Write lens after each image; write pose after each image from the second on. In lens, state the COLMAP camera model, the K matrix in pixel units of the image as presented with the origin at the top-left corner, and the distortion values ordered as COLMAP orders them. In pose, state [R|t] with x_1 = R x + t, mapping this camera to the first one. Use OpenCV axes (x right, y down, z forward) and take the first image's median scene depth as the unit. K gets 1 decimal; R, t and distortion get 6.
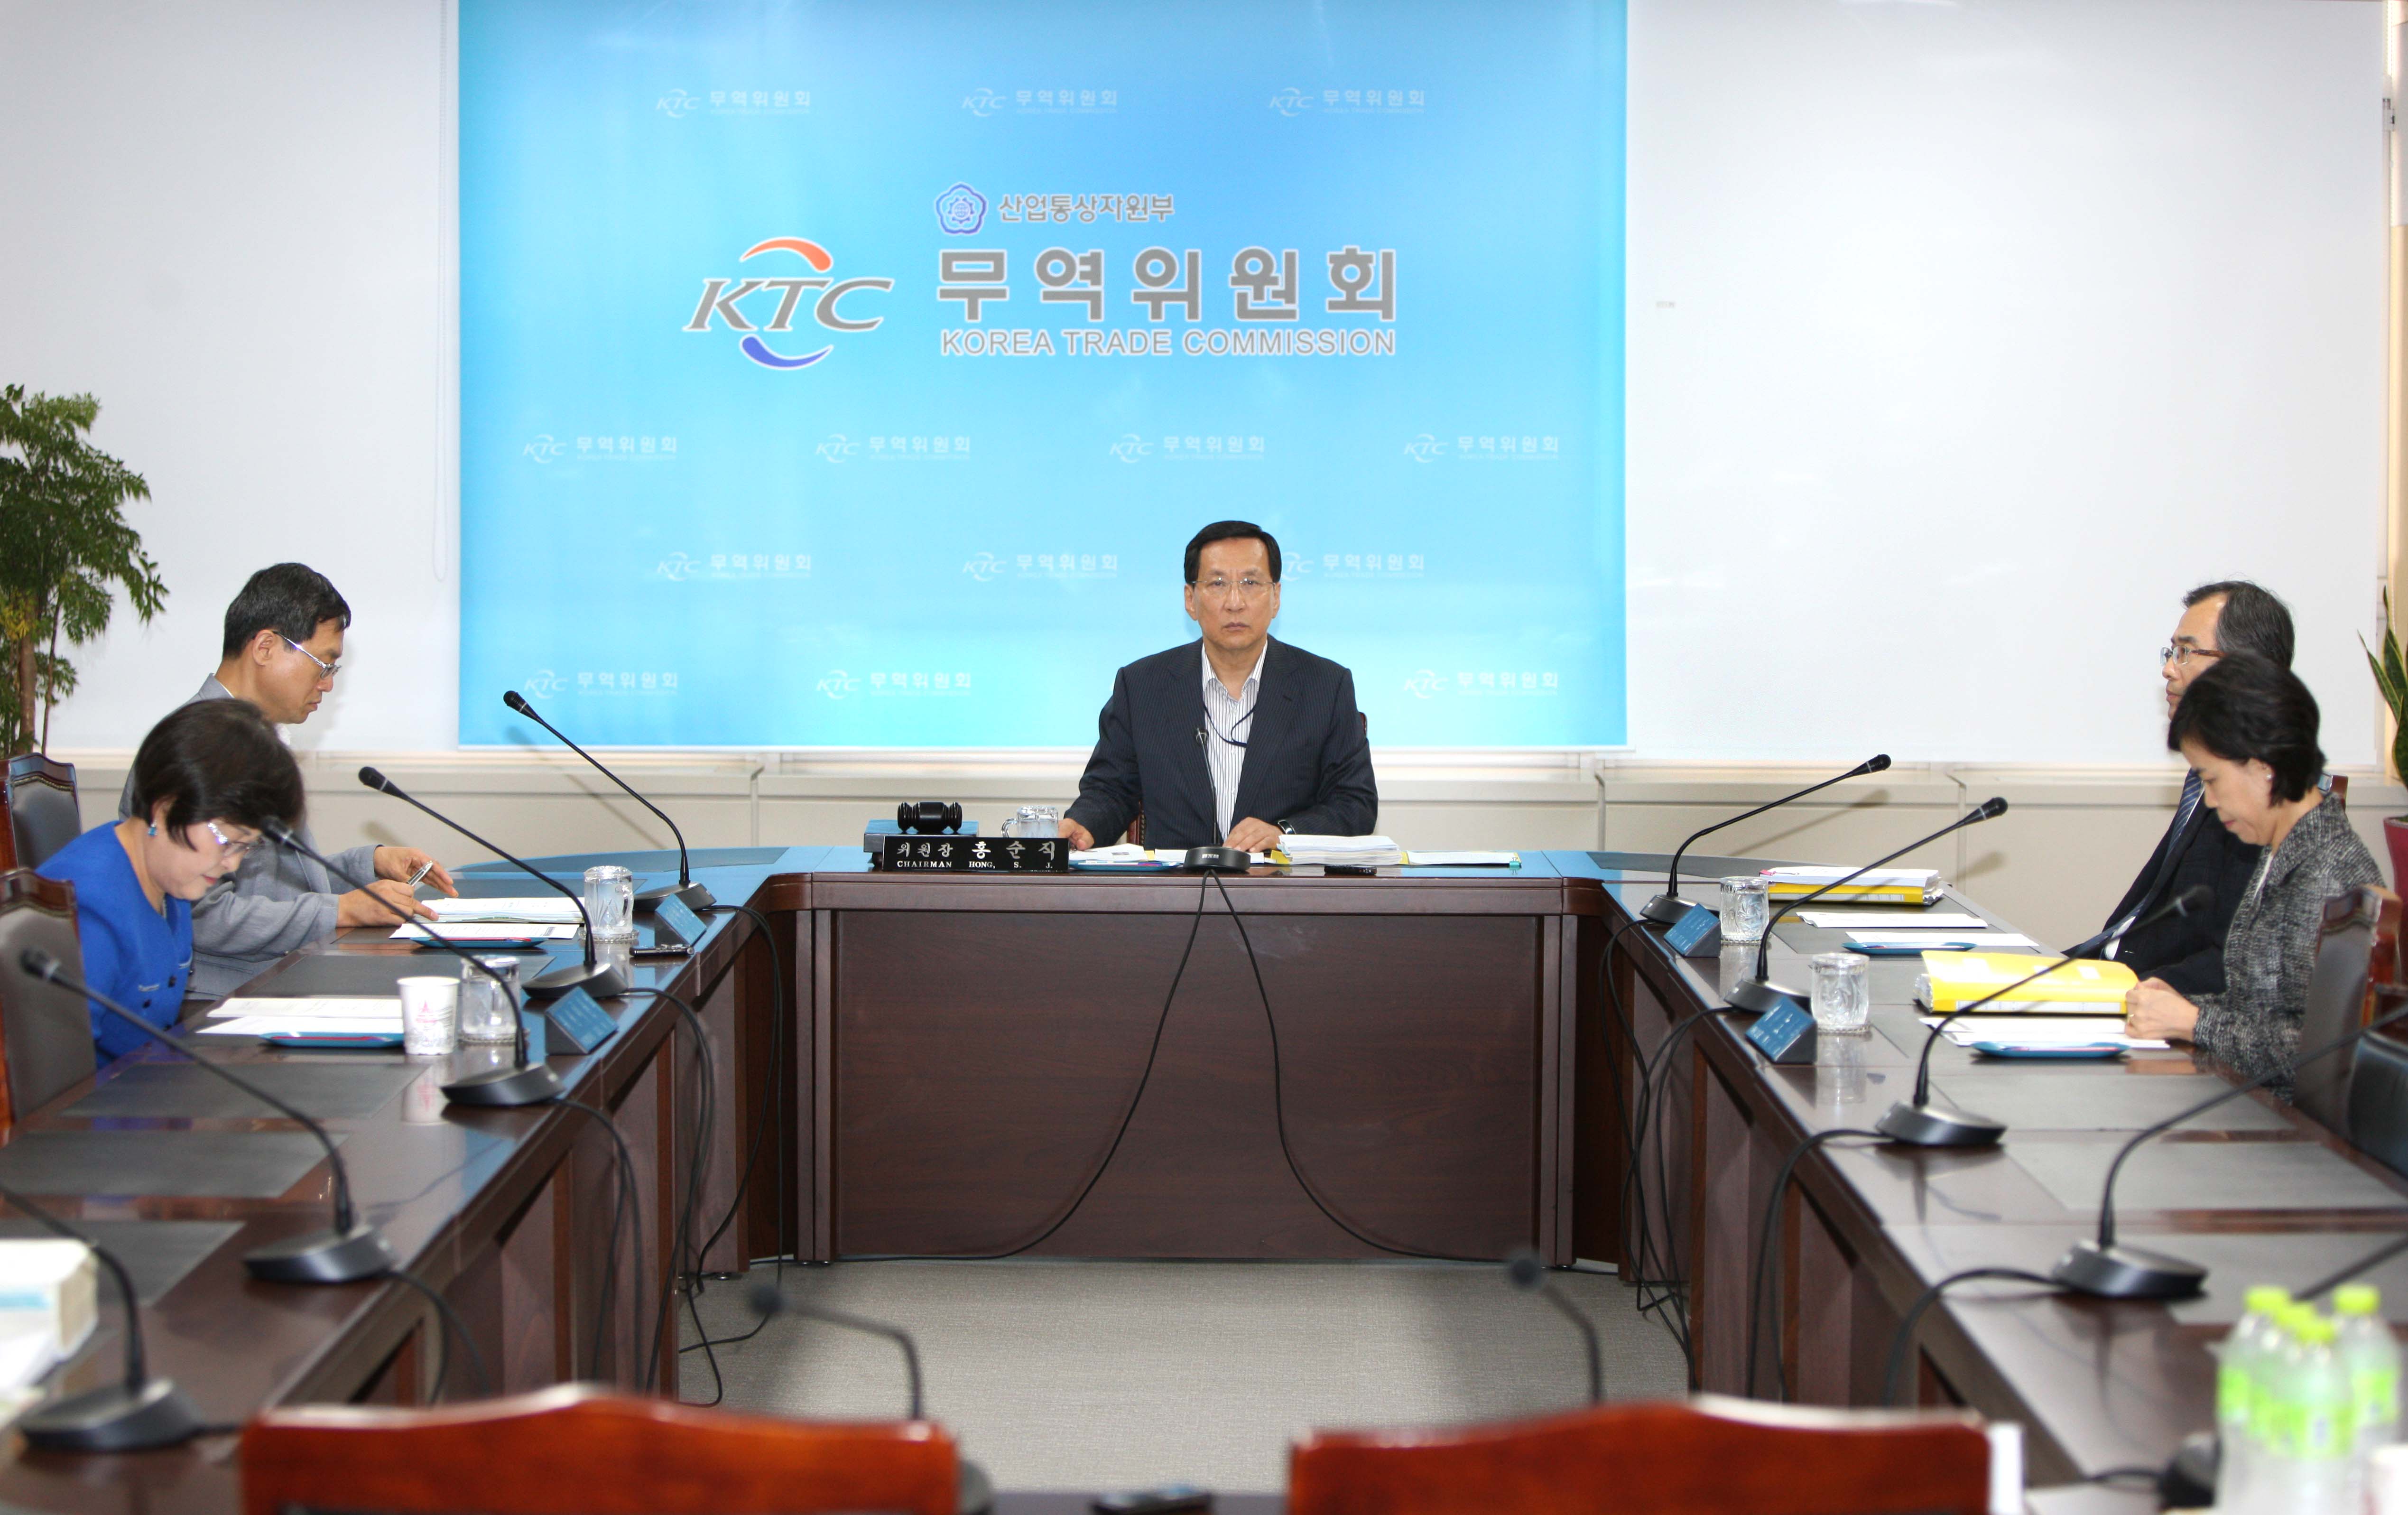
lens RADIAL K [[4608.9, 0, 1197.4], [0, 4608.9, 594.6], [0, 0, 1]] dist [-0.399535, -0.063208]
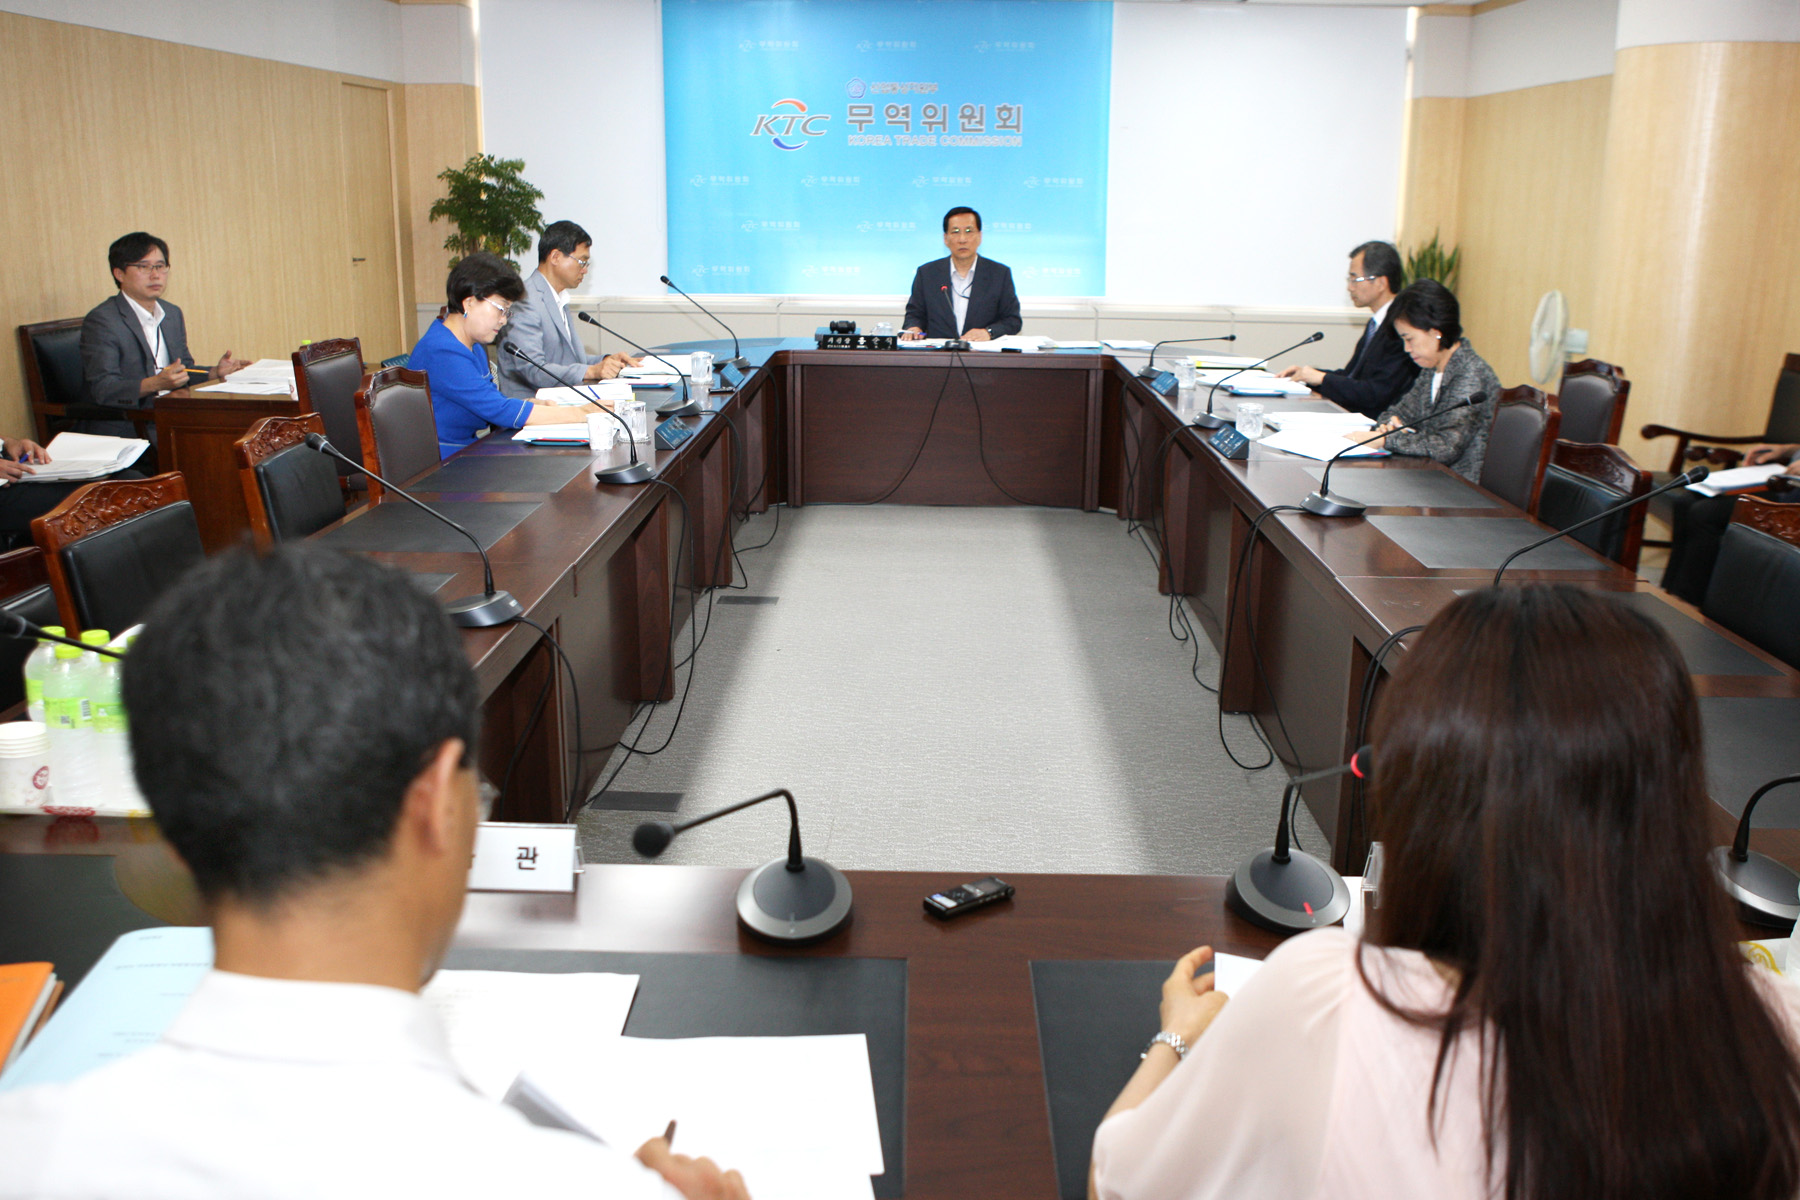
lens RADIAL K [[1439.8, 0, 904.9], [0, 1439.8, 505.2], [0, 0, 1]] dist [-0.070426, 0.000354]
pose [[0.999771, 0.009837, -0.018989, -0.008384], [-0.006229, 0.983380, 0.181451, 0.002102], [0.020459, -0.181291, 0.983217, 0.222537]]
